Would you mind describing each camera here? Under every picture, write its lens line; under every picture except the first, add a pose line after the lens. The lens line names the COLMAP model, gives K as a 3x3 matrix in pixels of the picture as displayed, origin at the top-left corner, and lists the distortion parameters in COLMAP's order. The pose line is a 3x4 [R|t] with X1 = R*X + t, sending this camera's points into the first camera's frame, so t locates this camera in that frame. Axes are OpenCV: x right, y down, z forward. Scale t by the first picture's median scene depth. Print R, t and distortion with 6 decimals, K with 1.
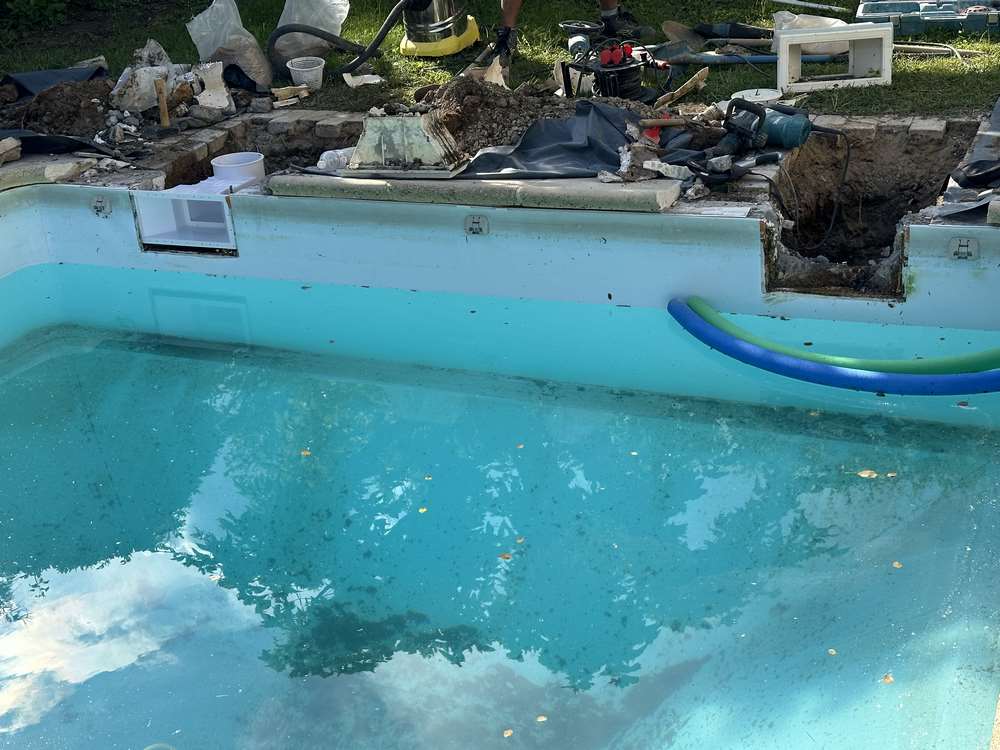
lens RADIAL K [[1413.9, 0, 500.0], [0, 1413.9, 375.0], [0, 0, 1]] dist [0.125315, -0.005847]
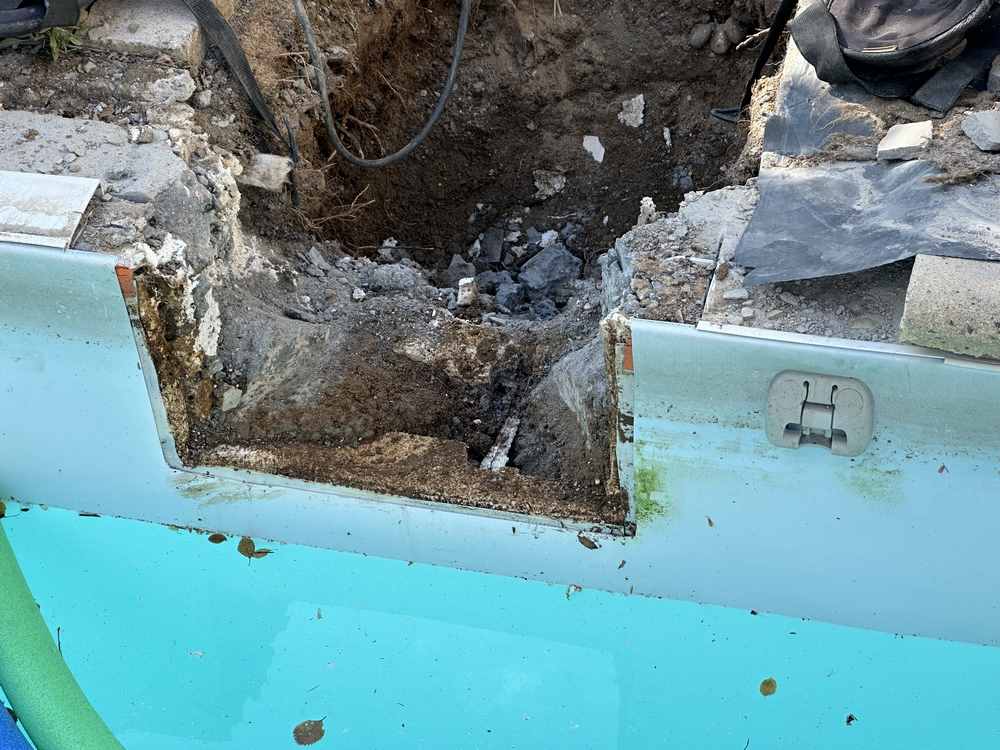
lens RADIAL K [[2291.6, 0, 500.0], [0, 2291.6, 375.0], [0, 0, 1]] dist [-0.258946, 8.084877]
pose [[0.990410, -0.076919, 0.114768, 0.200207], [0.039435, 0.953517, 0.298748, -0.212698], [-0.132413, -0.291357, 0.947406, 0.559606]]
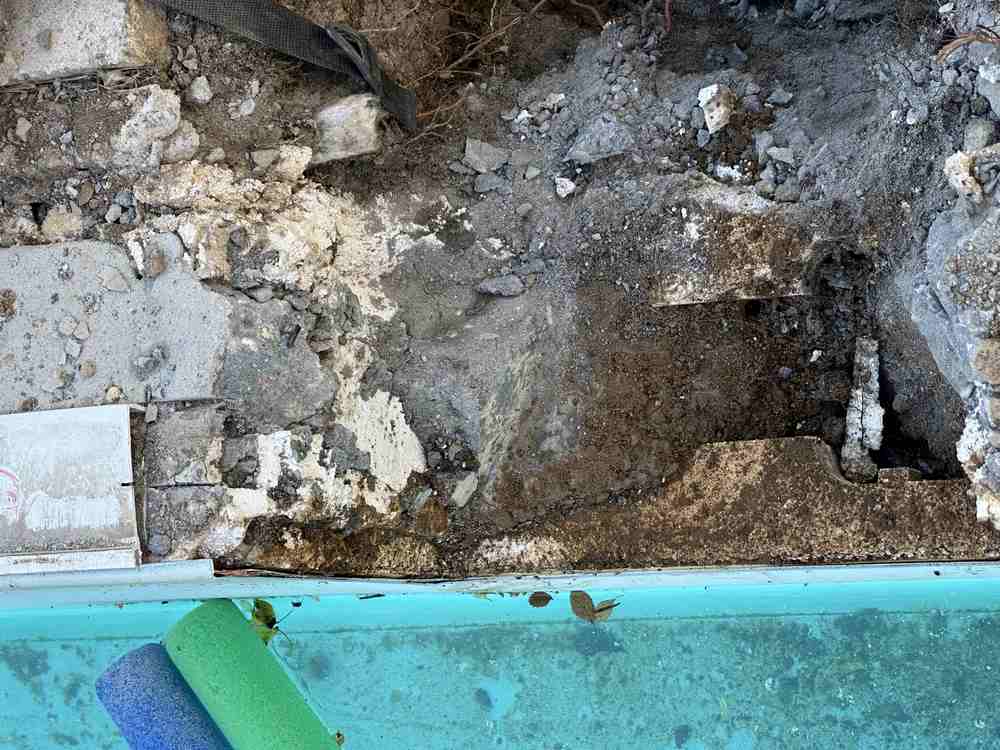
lens RADIAL K [[2291.6, 0, 500.0], [0, 2291.6, 375.0], [0, 0, 1]] dist [-0.258946, 8.084877]
pose [[0.850774, -0.437585, -0.291038, 0.302174], [0.498816, 0.498060, 0.709308, -0.300414], [-0.165428, -0.748635, 0.642011, 0.816222]]
